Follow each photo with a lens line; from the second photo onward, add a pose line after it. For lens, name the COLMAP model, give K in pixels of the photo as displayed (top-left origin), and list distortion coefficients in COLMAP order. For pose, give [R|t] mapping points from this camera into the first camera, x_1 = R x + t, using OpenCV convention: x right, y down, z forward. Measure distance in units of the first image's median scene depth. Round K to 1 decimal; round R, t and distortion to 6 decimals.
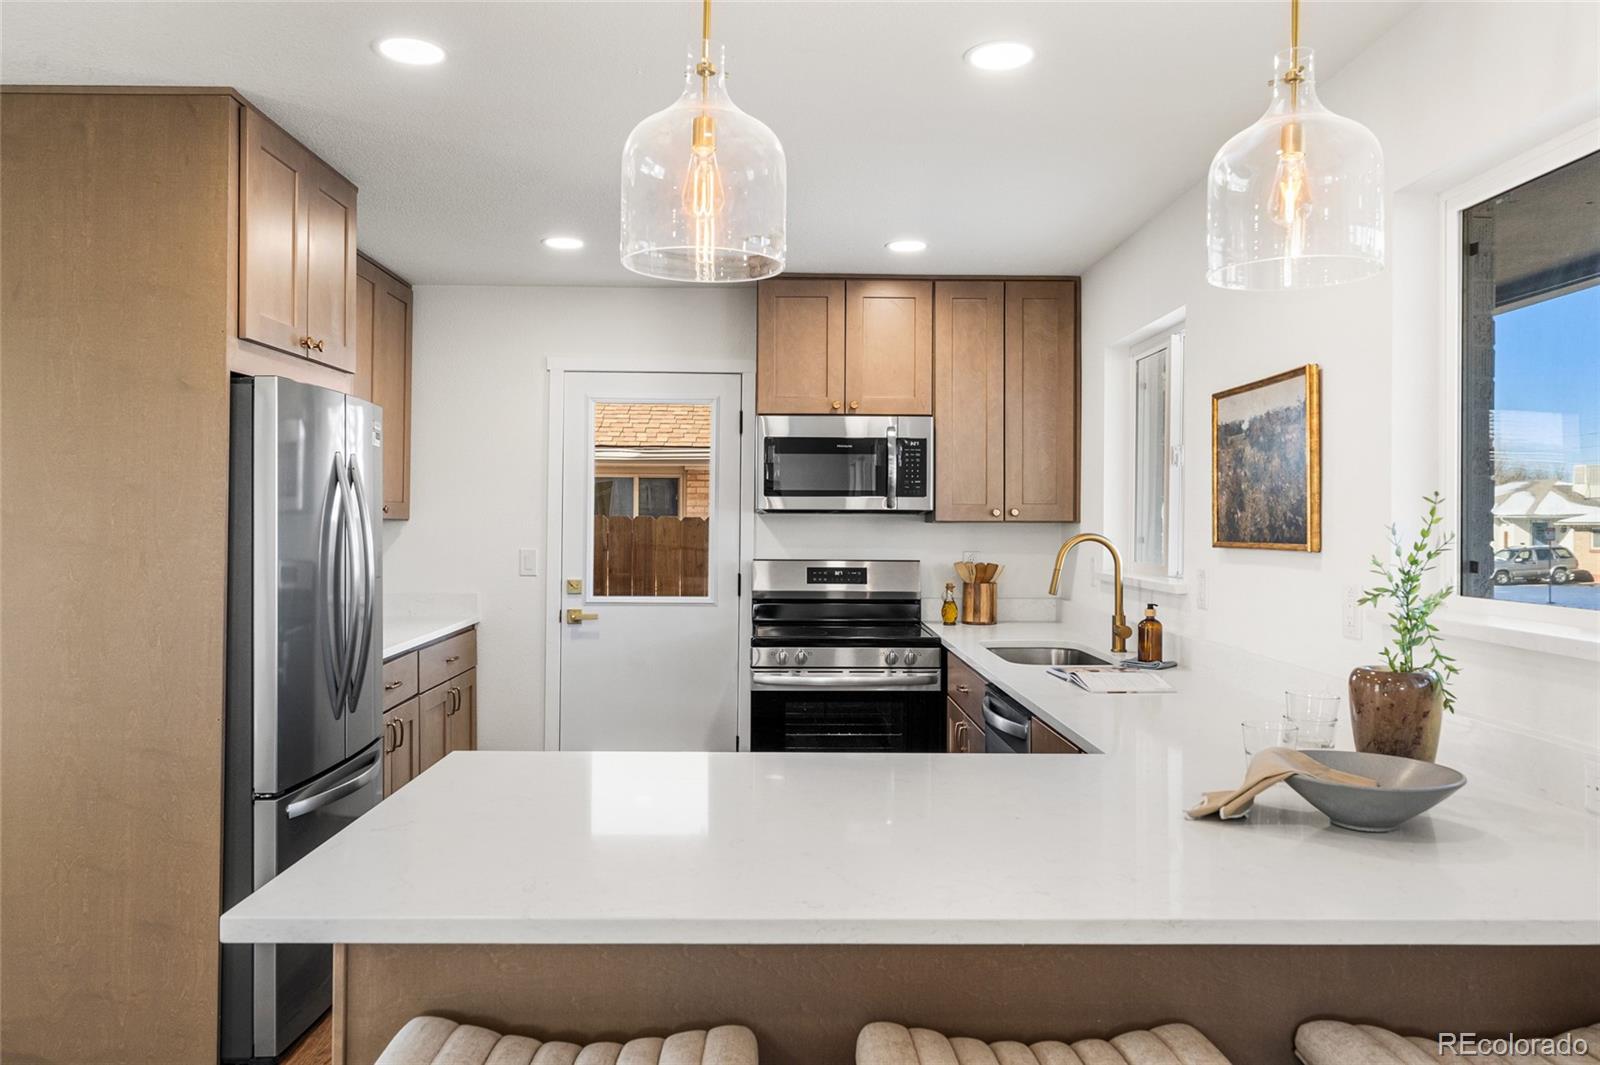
lens RADIAL K [[1116.4, 0, 799.3], [0, 1116.4, 521.9], [0, 0, 1]] dist [0.002393, -0.002203]
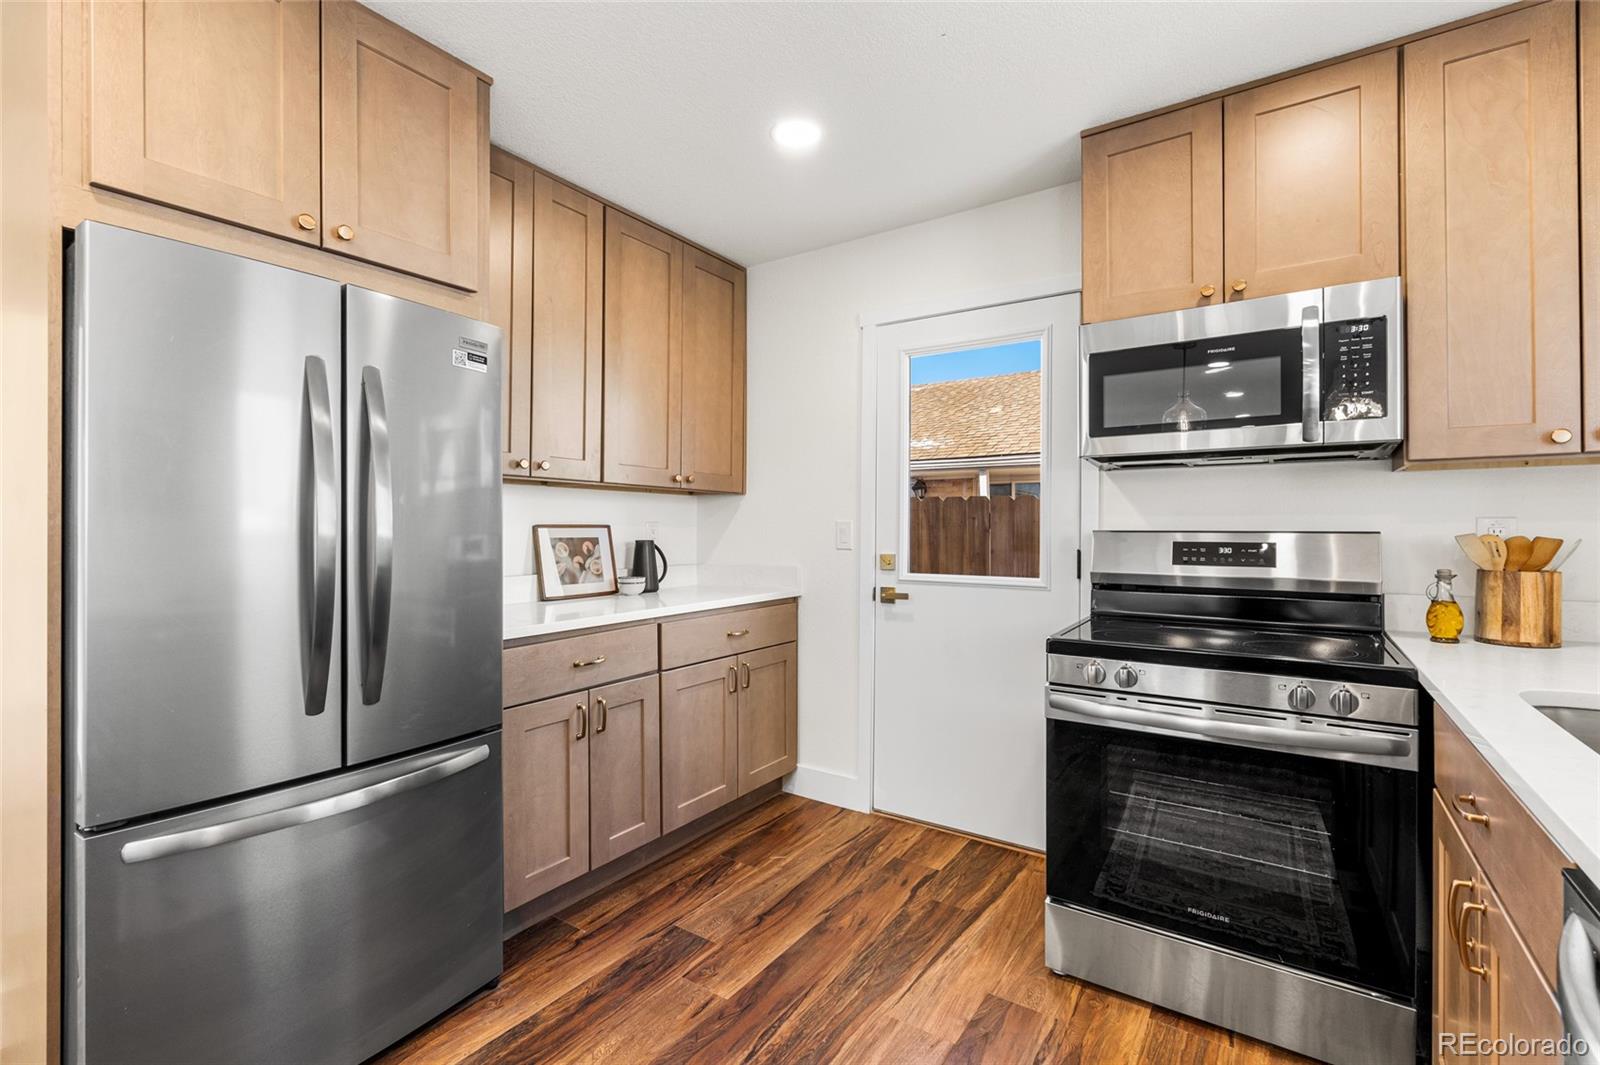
lens RADIAL K [[709.8, 0, 794.9], [0, 709.8, 525.7], [0, 0, 1]] dist [-0.002973, 0.000727]
pose [[0.810598, -0.006738, -0.585564, 0.103391], [0.001954, 0.999959, -0.008802, 0.046713], [0.585599, 0.005990, 0.810579, 0.679093]]
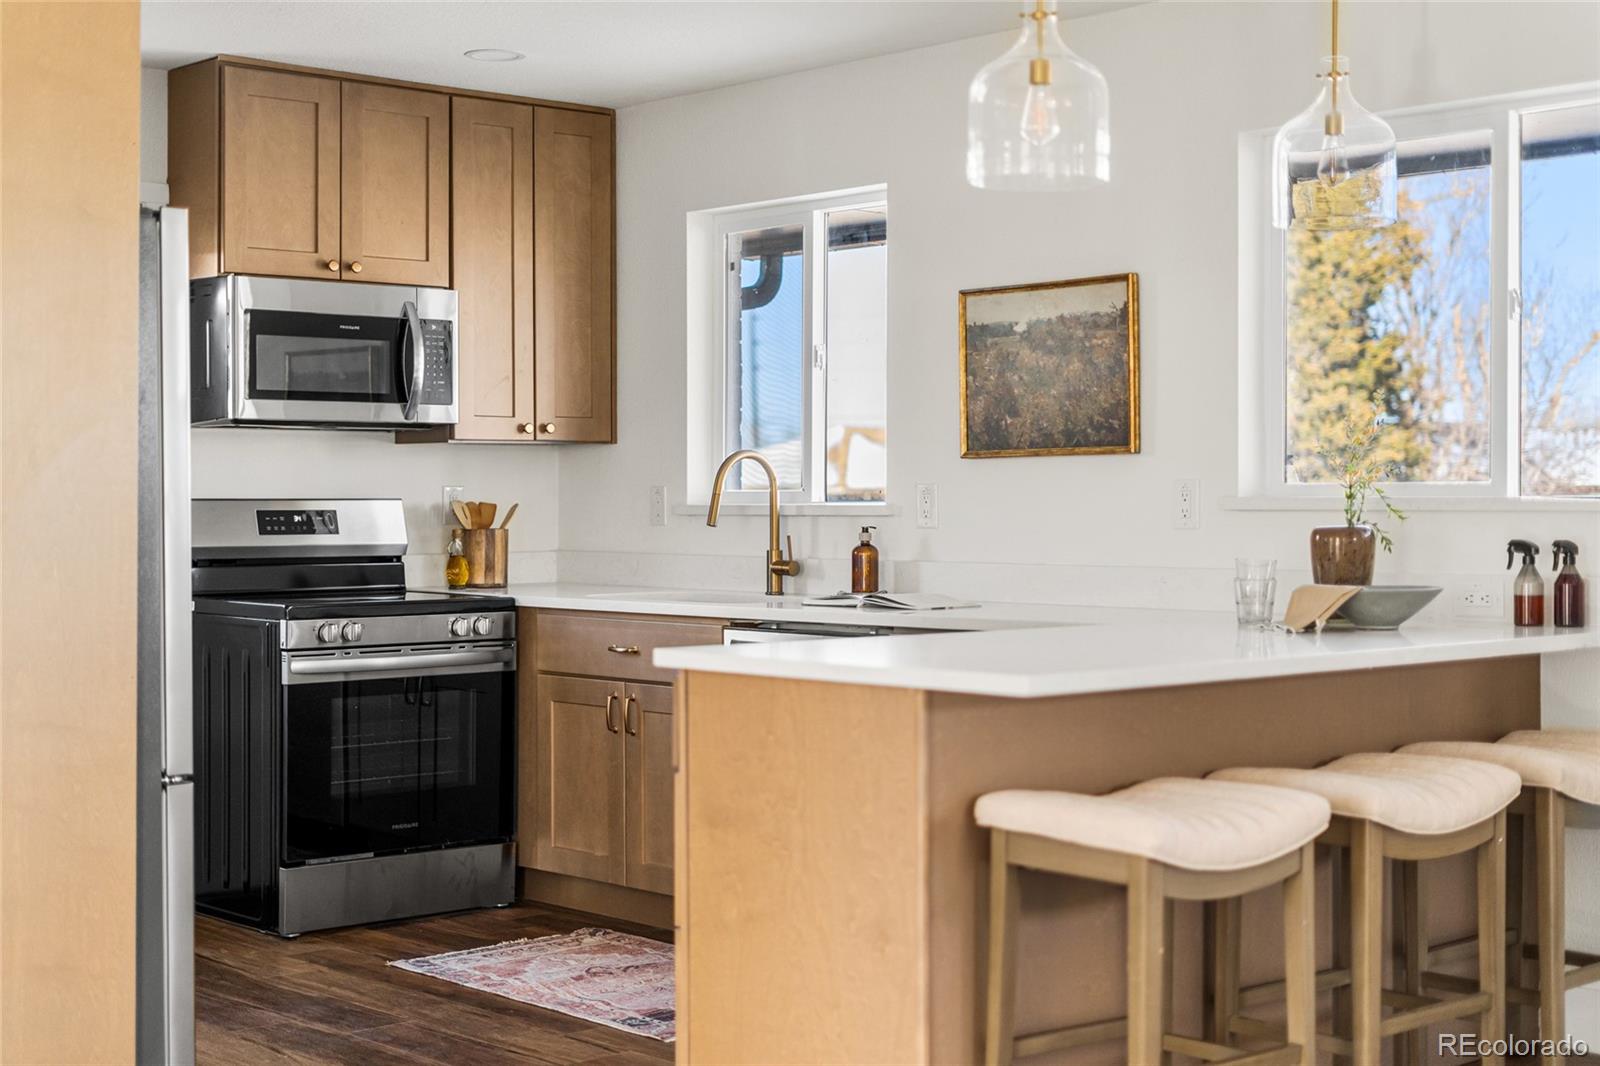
lens RADIAL K [[2353.4, 0, 804.5], [0, 2353.4, 529.8], [0, 0, 1]] dist [0.012617, 0.000000]
pose [[0.755229, -0.017554, 0.655226, -0.891794], [0.008494, 0.999819, 0.016995, 0.042923], [-0.655407, -0.007270, 0.755241, -0.340400]]
